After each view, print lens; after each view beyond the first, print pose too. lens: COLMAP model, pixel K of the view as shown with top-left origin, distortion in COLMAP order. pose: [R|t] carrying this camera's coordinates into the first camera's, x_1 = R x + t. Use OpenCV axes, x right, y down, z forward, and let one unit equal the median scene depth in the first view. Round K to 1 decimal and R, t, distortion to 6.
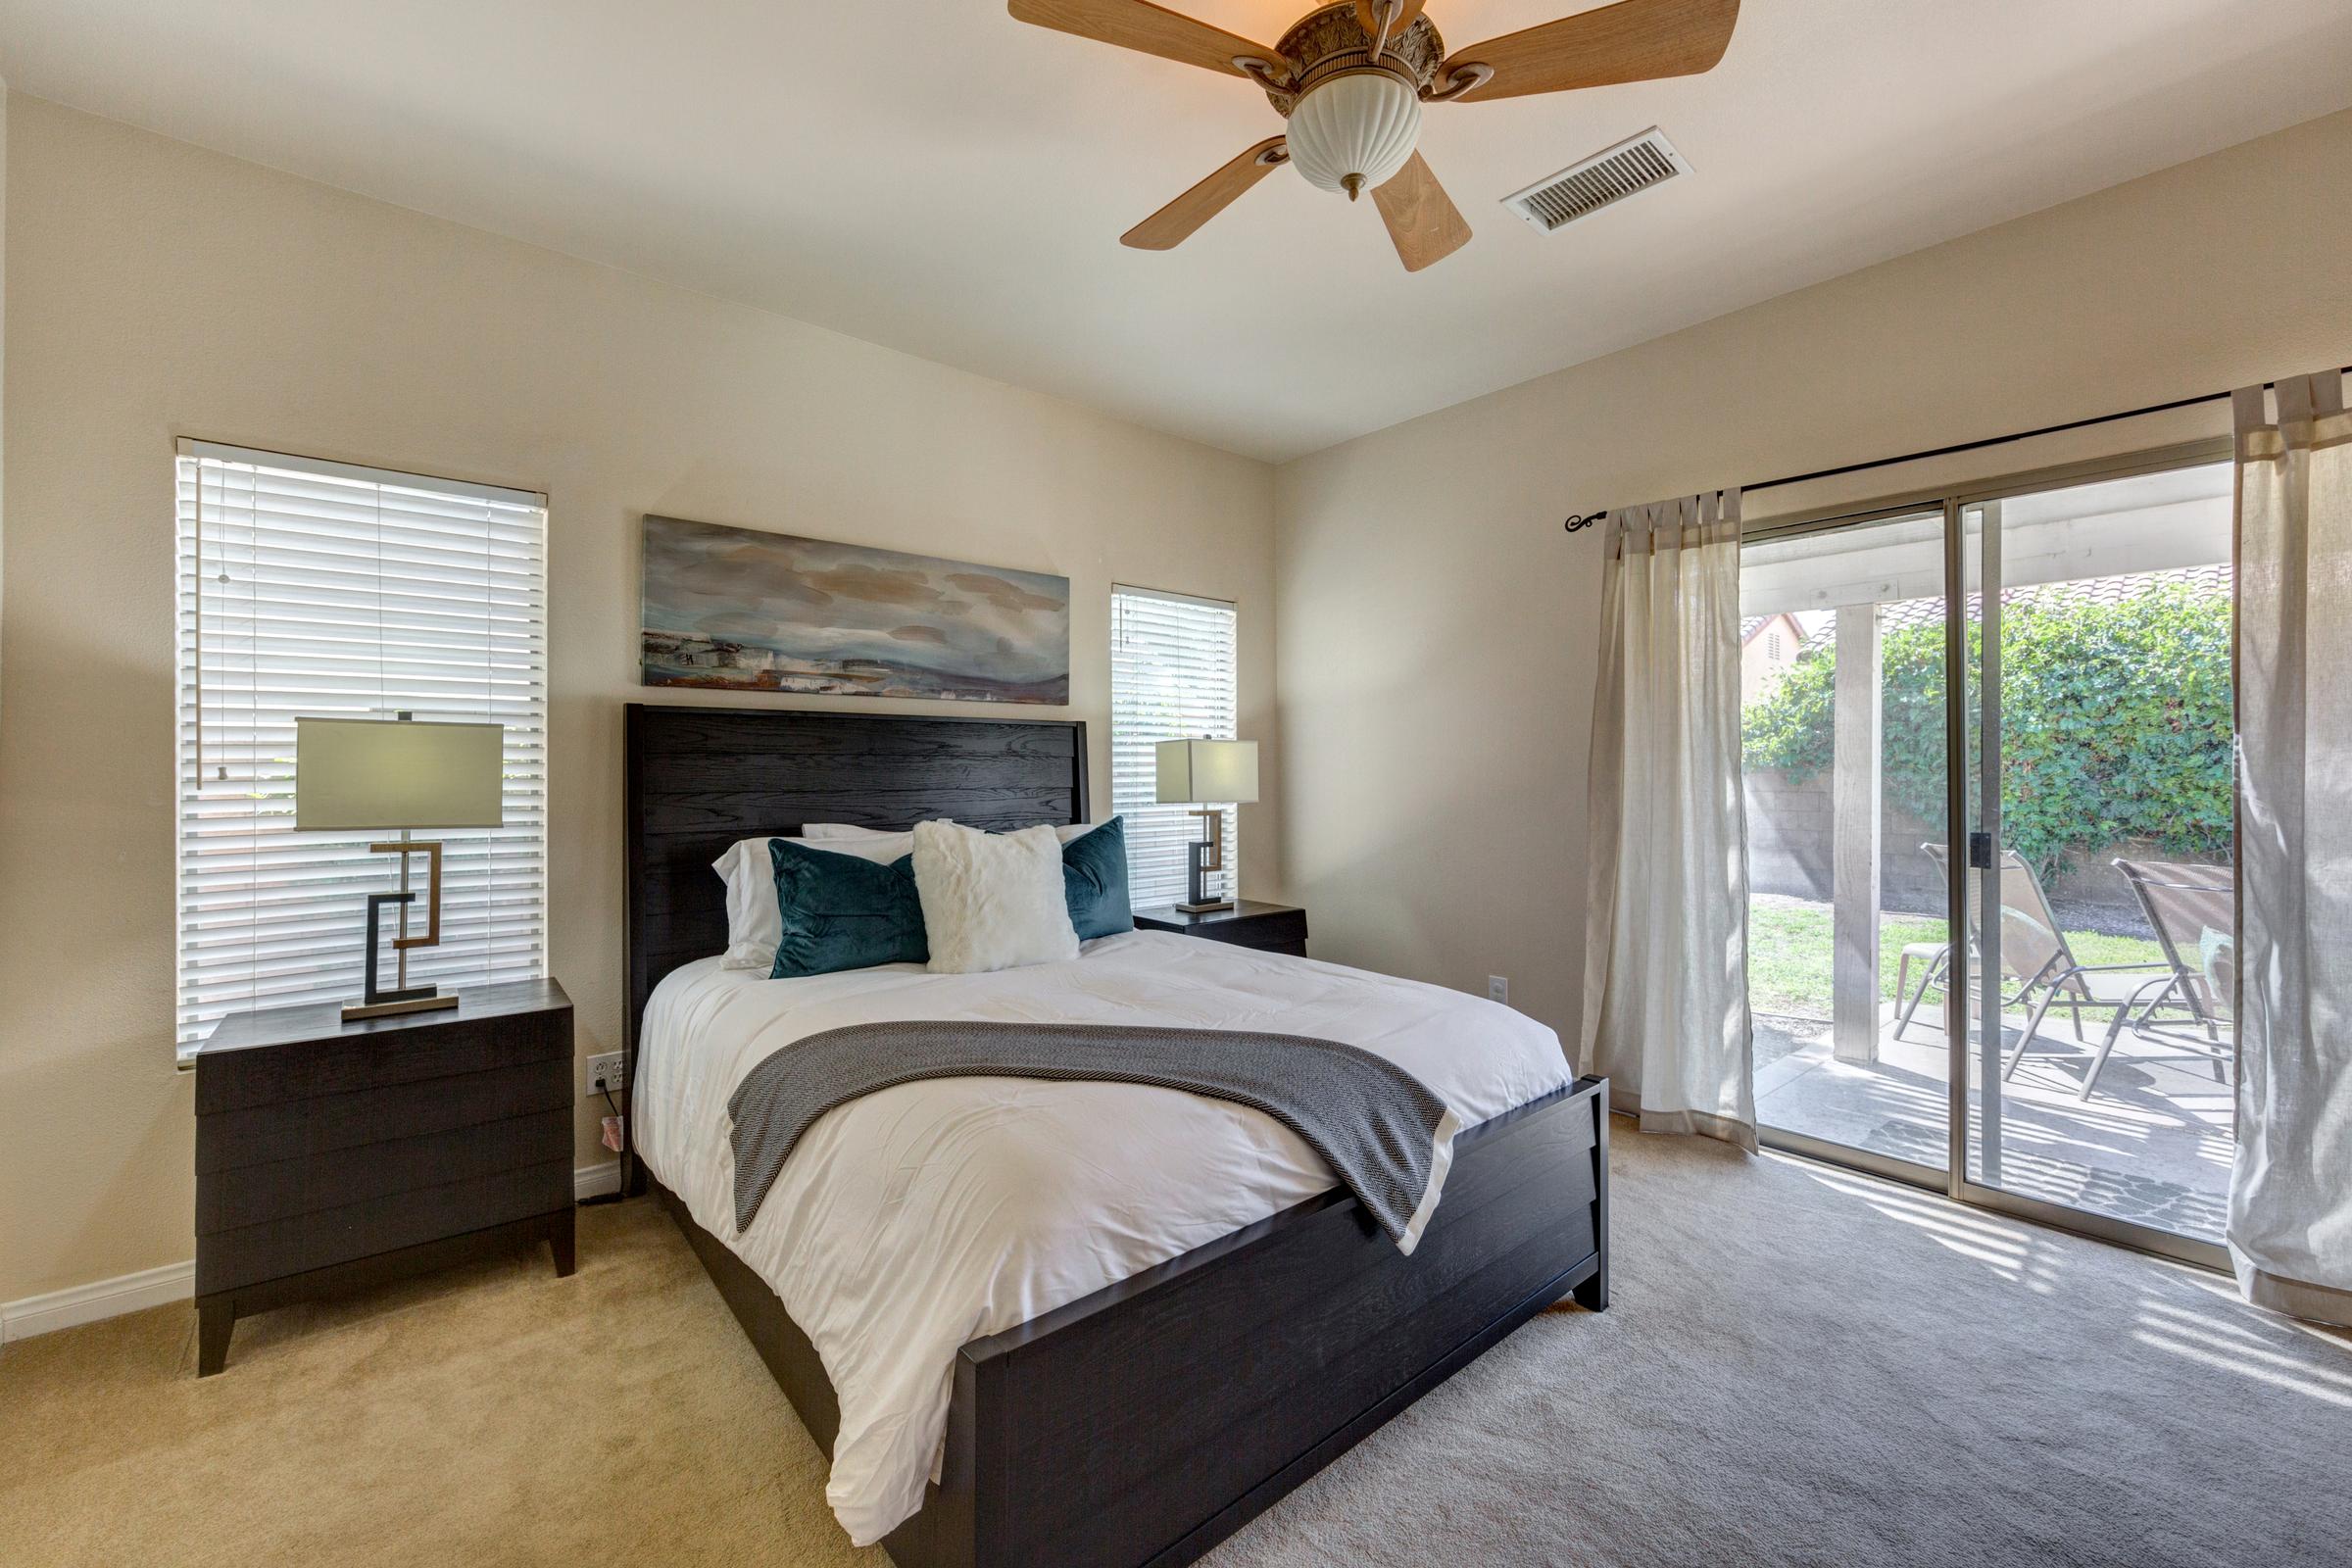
lens RADIAL K [[963.3, 0, 1168.2], [0, 963.3, 775.7], [0, 0, 1]] dist [0.003220, 0.000356]
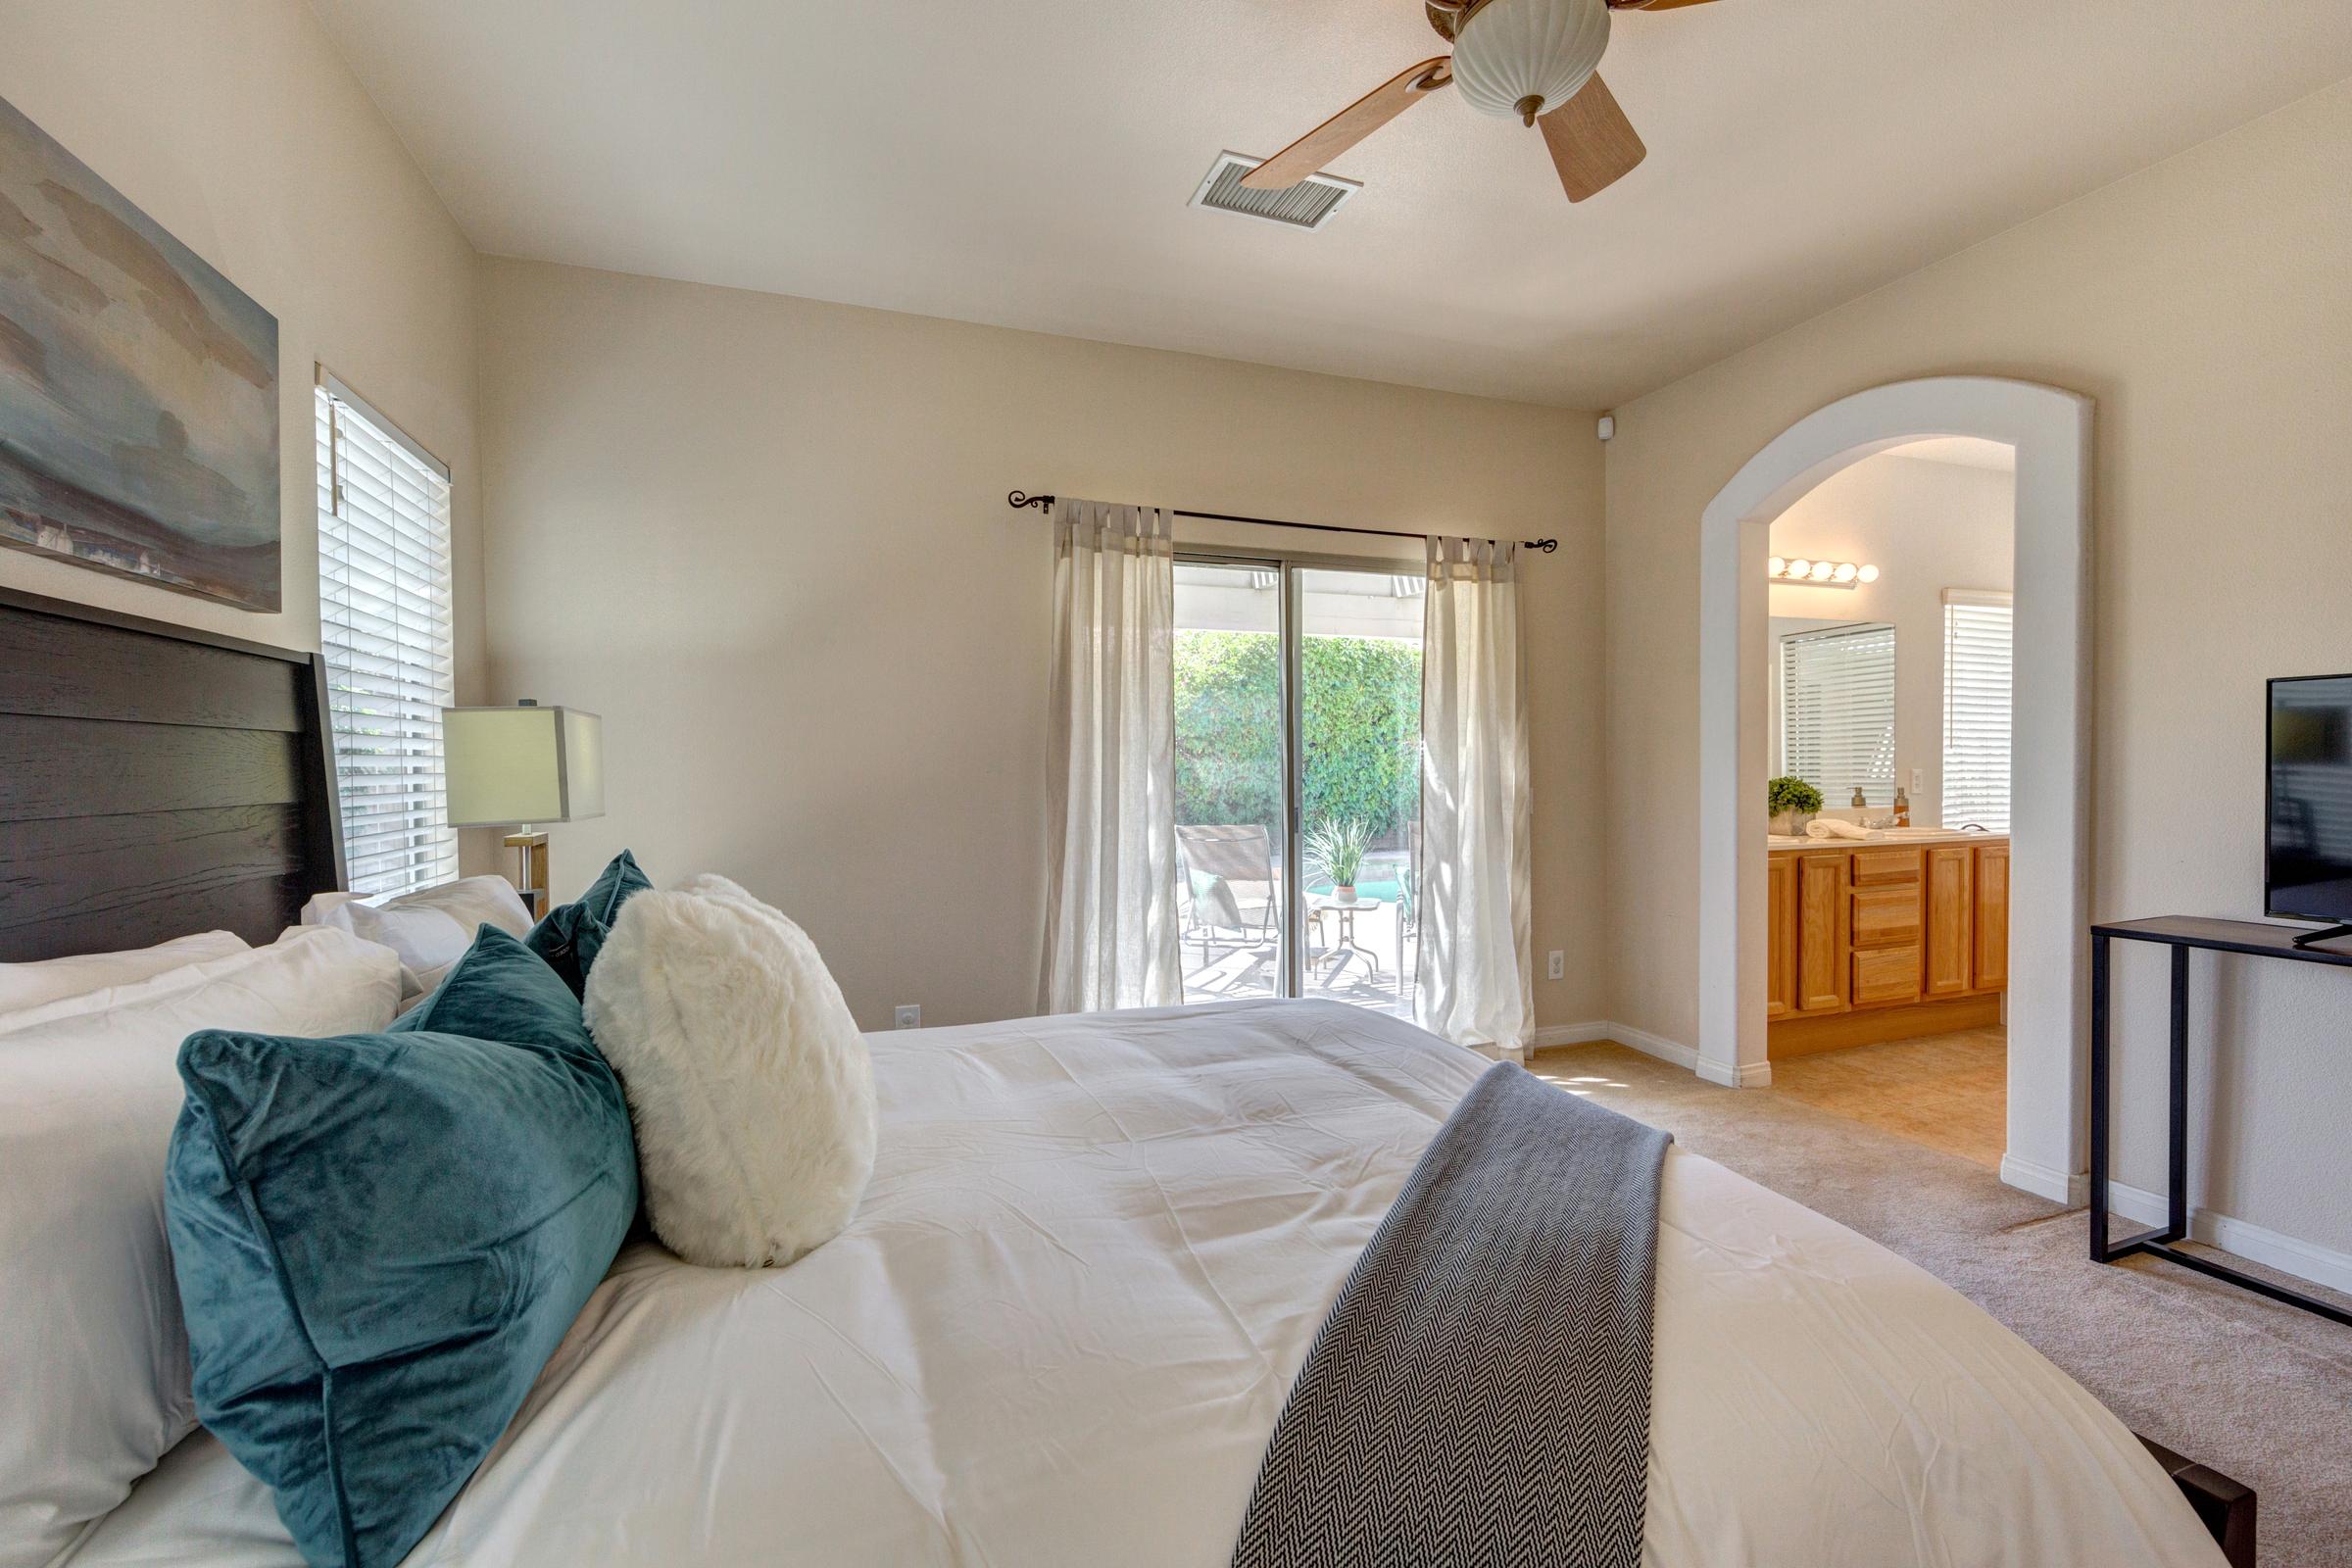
lens RADIAL K [[963.3, 0, 1174.7], [0, 963.3, 780.4], [0, 0, 1]] dist [0.003220, 0.000356]
pose [[0.364488, -0.019585, 0.931002, -0.452774], [0.004841, 0.999805, 0.019138, -0.005261], [-0.931196, -0.002469, 0.364511, 0.575870]]
